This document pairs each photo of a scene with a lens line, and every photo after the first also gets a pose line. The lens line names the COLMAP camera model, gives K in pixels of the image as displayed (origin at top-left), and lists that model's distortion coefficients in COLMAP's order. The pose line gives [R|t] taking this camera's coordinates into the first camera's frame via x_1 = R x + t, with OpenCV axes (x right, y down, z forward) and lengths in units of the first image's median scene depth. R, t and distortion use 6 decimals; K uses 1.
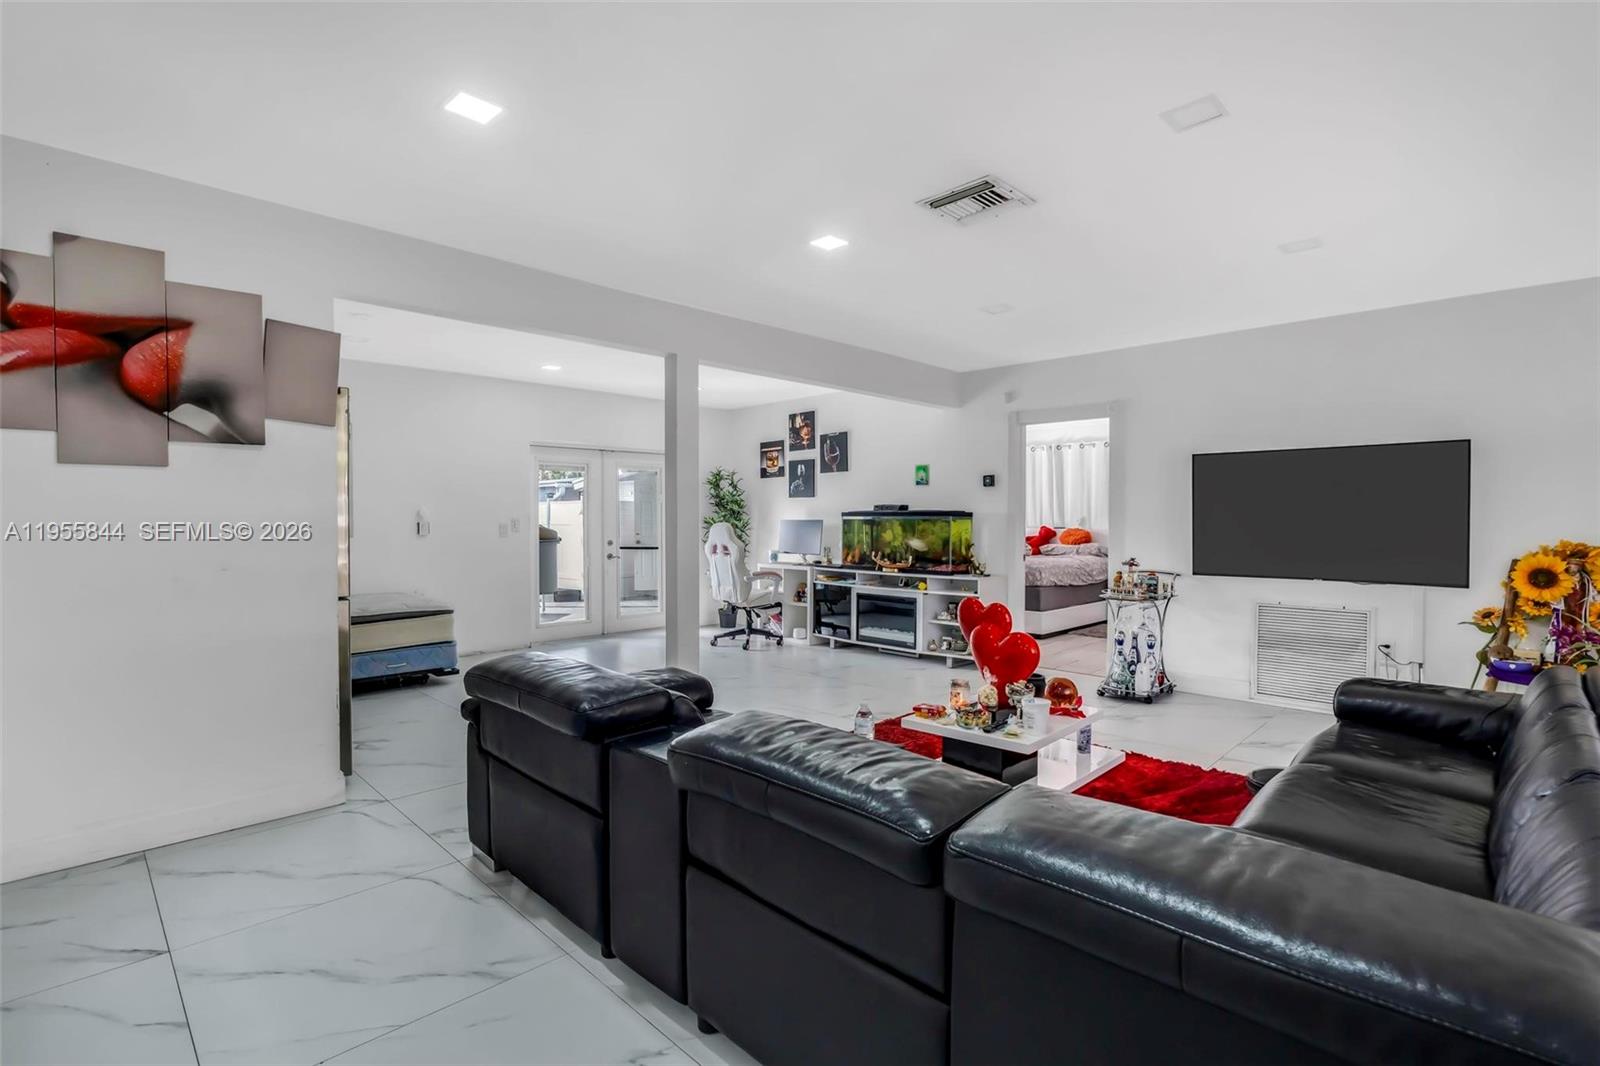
lens RADIAL K [[747.7, 0, 804.5], [0, 747.7, 529.7], [0, 0, 1]] dist [-0.010758, 0.003261]
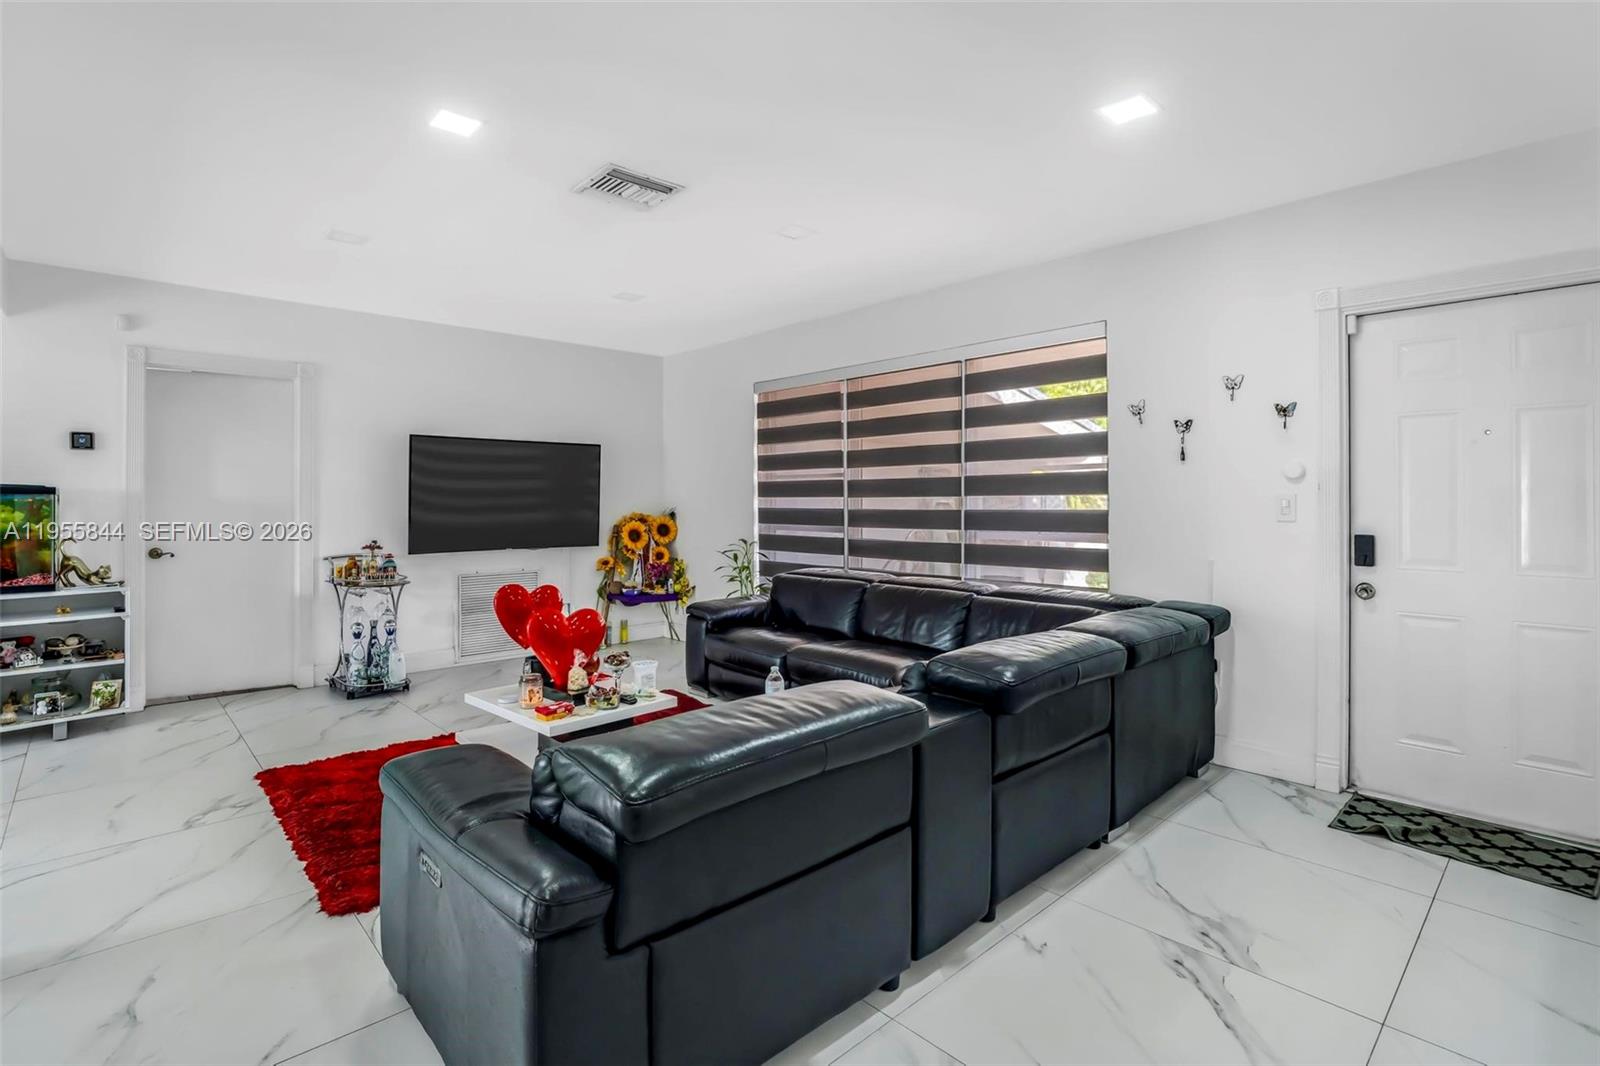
lens RADIAL K [[747.7, 0, 804.6], [0, 747.7, 497.5], [0, 0, 1]] dist [-0.010758, 0.003261]
pose [[0.043897, 0.005768, 0.999019, -0.462872], [0.016110, 0.999849, -0.006481, -0.001262], [-0.998906, 0.016378, 0.043798, 0.423799]]
